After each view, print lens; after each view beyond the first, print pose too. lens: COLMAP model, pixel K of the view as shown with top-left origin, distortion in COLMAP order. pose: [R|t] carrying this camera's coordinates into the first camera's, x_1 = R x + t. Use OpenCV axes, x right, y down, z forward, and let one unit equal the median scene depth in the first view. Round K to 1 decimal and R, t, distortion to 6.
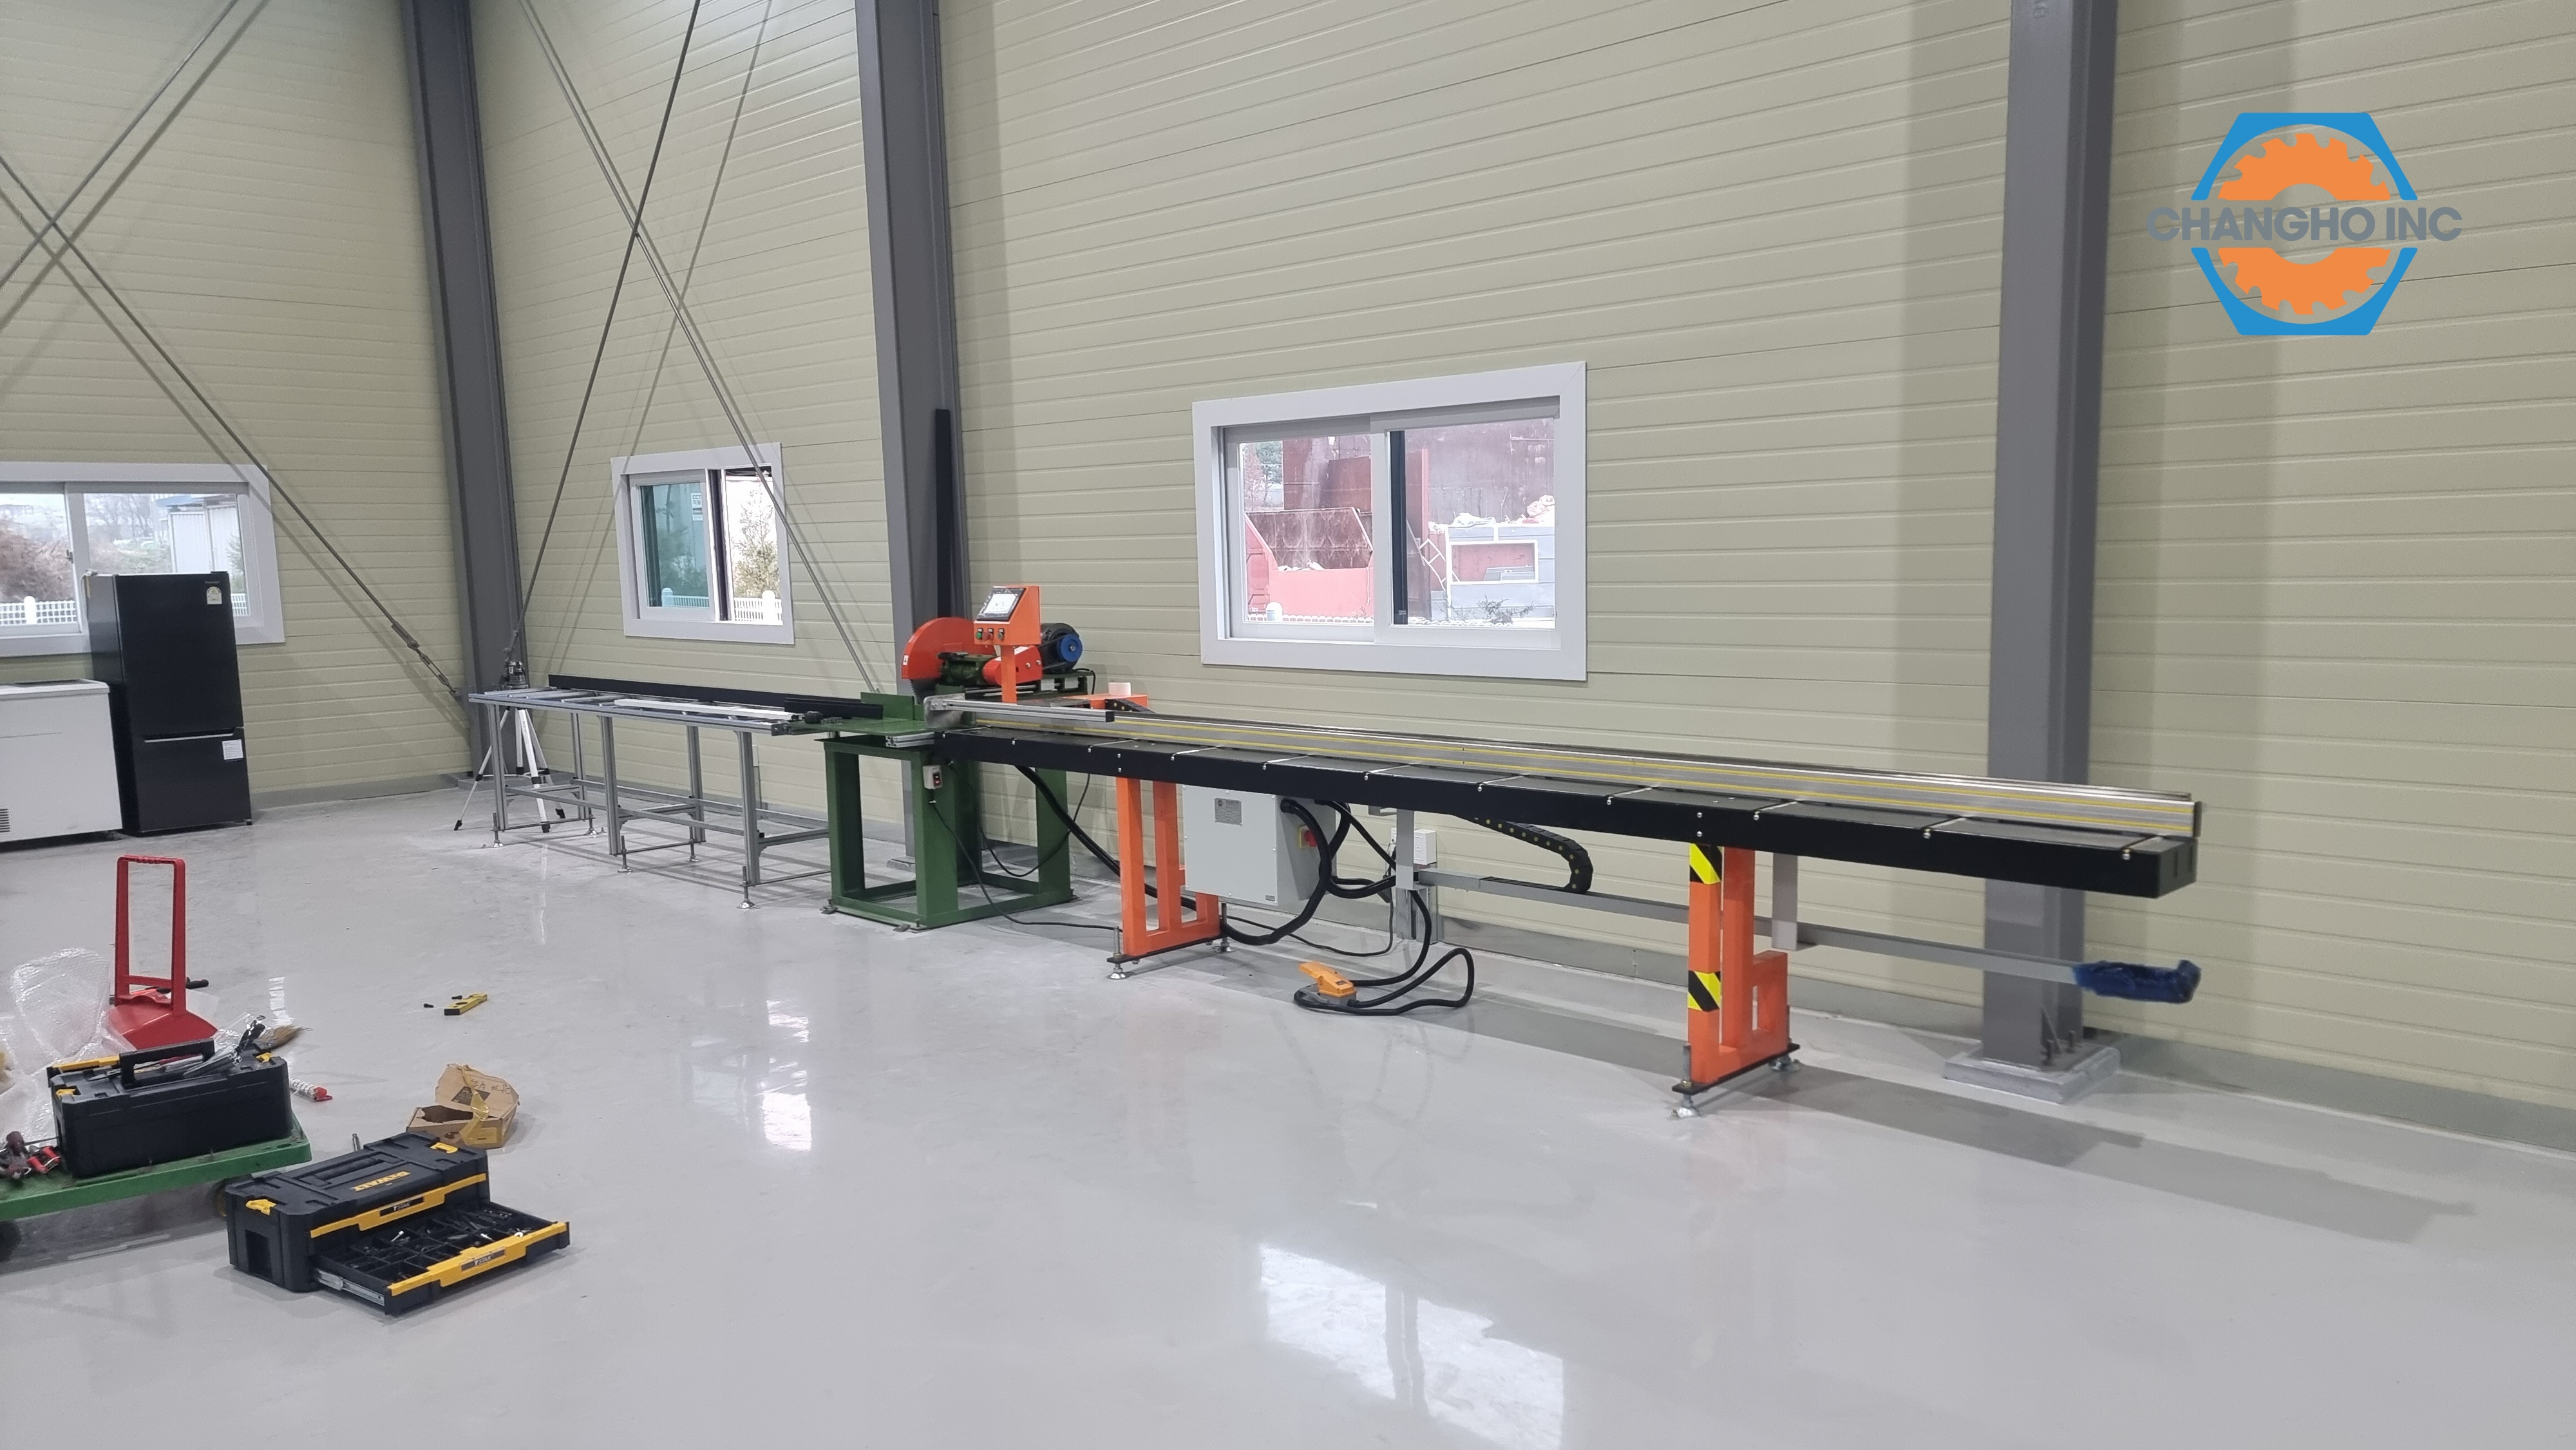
lens RADIAL K [[1797.8, 0, 1354.2], [0, 1797.8, 762.8], [0, 0, 1]] dist [0.069741, -0.078091]
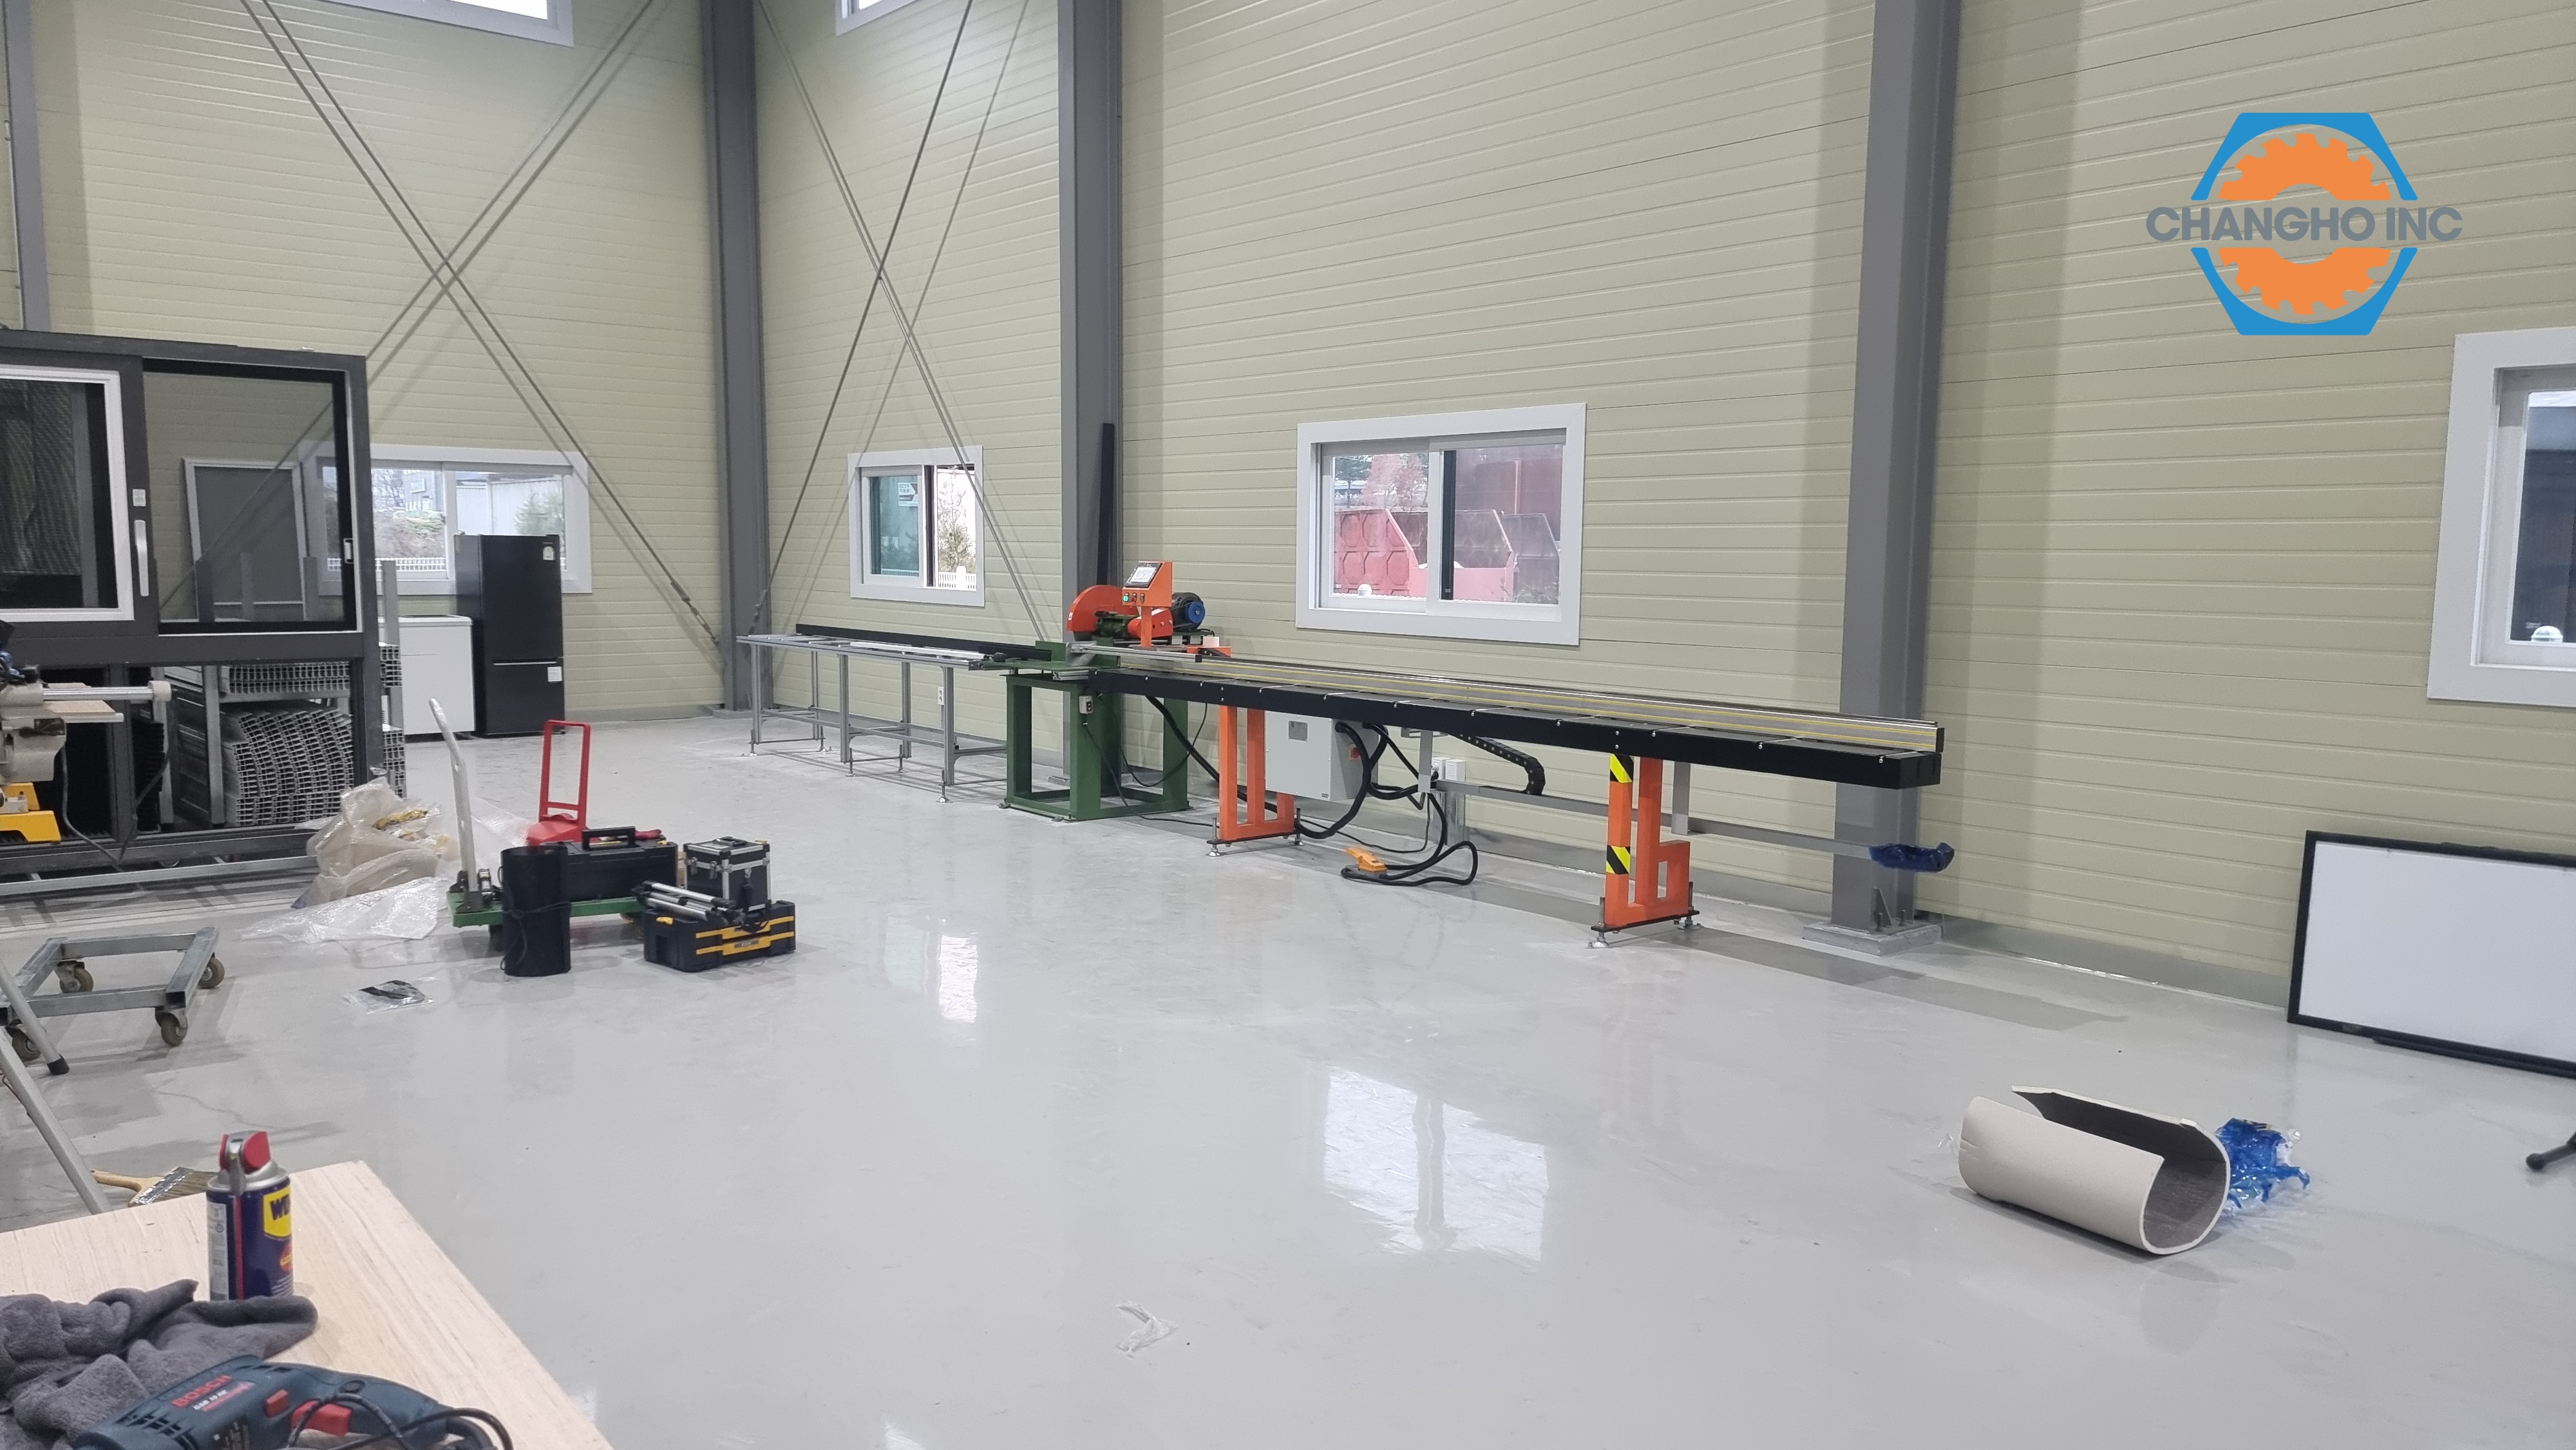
lens RADIAL K [[1802.6, 0, 1267.2], [0, 1802.6, 721.3], [0, 0, 1]] dist [0.057853, -0.043750]
pose [[0.990294, 0.044246, -0.131755, 0.066212], [-0.047252, 0.998687, -0.019780, 0.037580], [0.130707, 0.025814, 0.991085, -0.267070]]
